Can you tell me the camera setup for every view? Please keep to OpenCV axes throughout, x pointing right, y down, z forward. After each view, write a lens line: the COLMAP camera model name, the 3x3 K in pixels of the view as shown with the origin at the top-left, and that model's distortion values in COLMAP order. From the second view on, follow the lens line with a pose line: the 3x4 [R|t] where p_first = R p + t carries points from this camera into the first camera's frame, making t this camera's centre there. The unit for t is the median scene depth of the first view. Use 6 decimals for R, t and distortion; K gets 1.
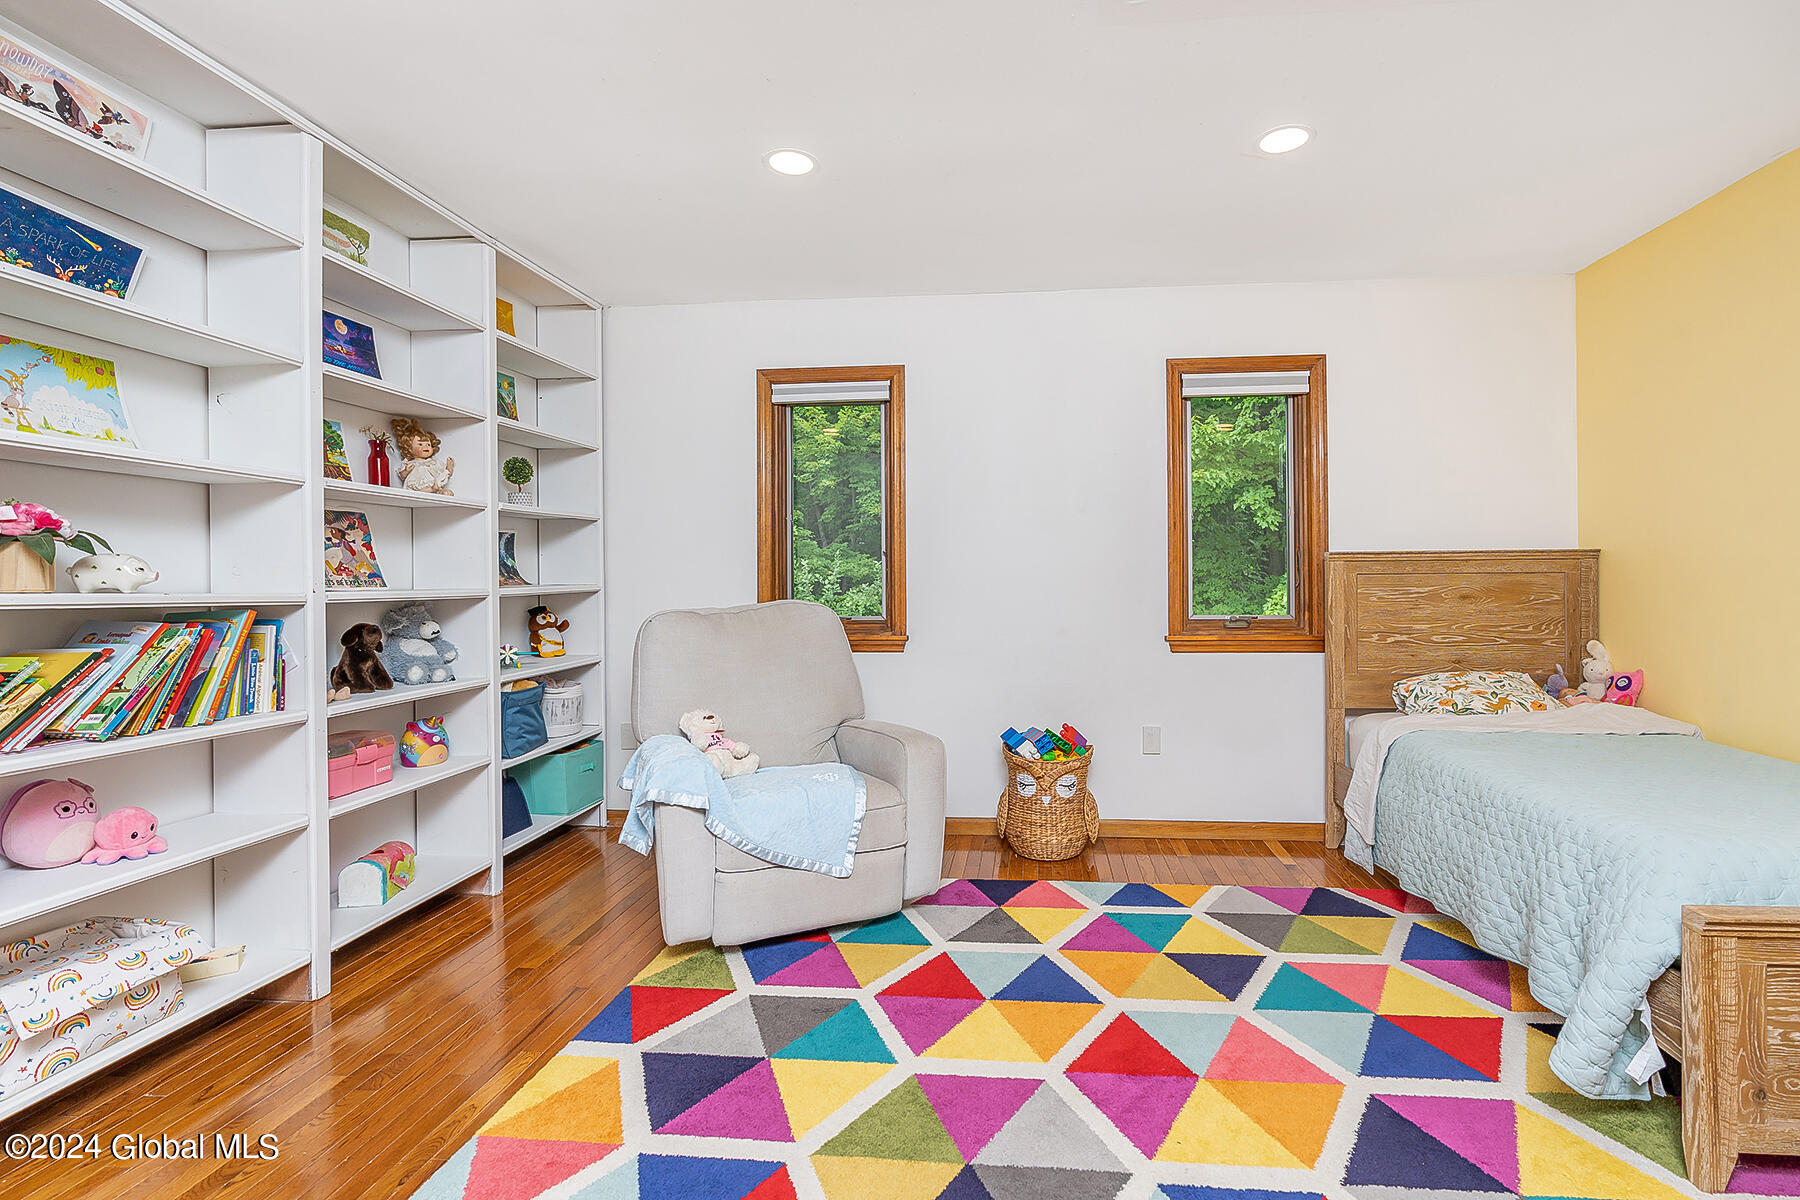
lens RADIAL K [[816.7, 0, 885.5], [0, 816.7, 588.7], [0, 0, 1]] dist [-0.011039, 0.003811]
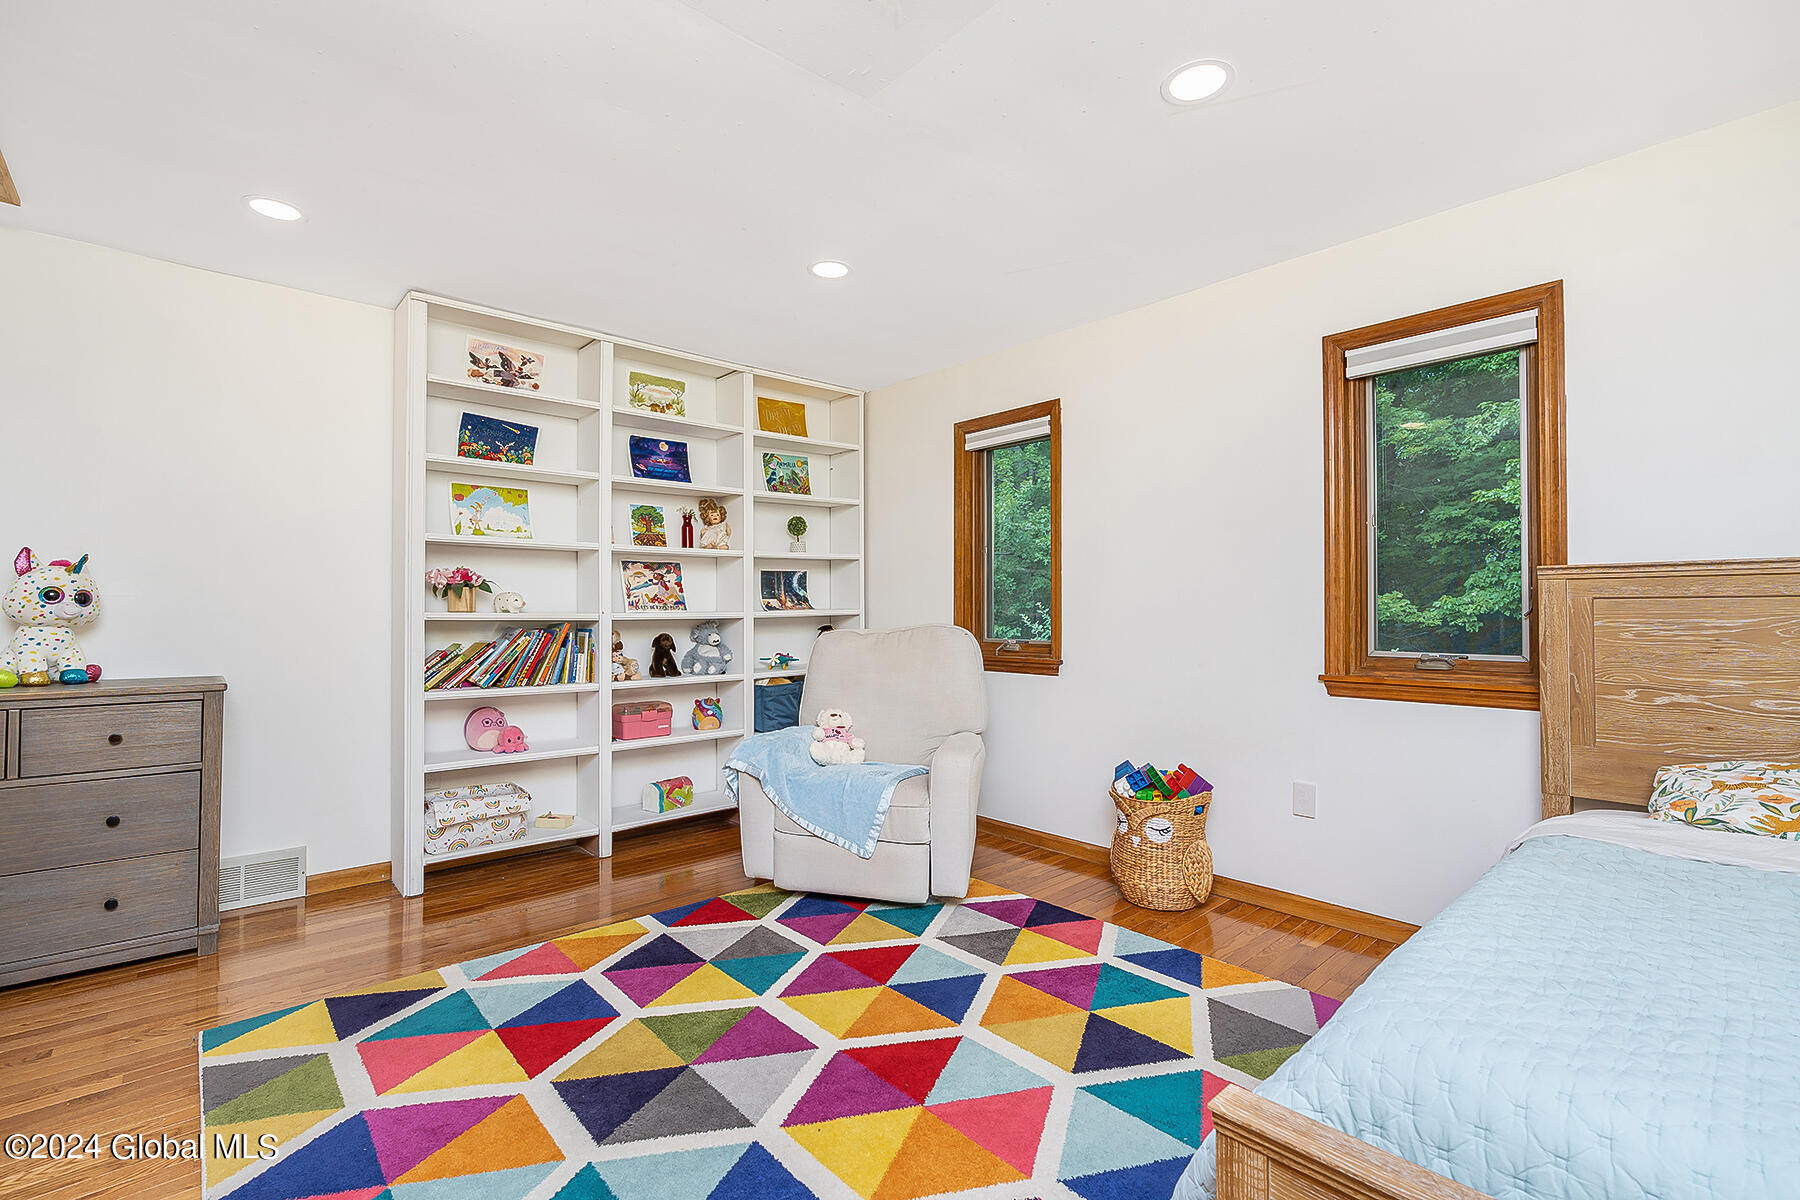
lens RADIAL K [[816.7, 0, 1006.5], [0, 816.7, 603.8], [0, 0, 1]] dist [-0.011039, 0.003811]
pose [[0.754038, -0.000341, -0.656831, 0.859777], [-0.006804, 0.999942, -0.008329, -0.005679], [0.656795, 0.010749, 0.753992, 0.235054]]
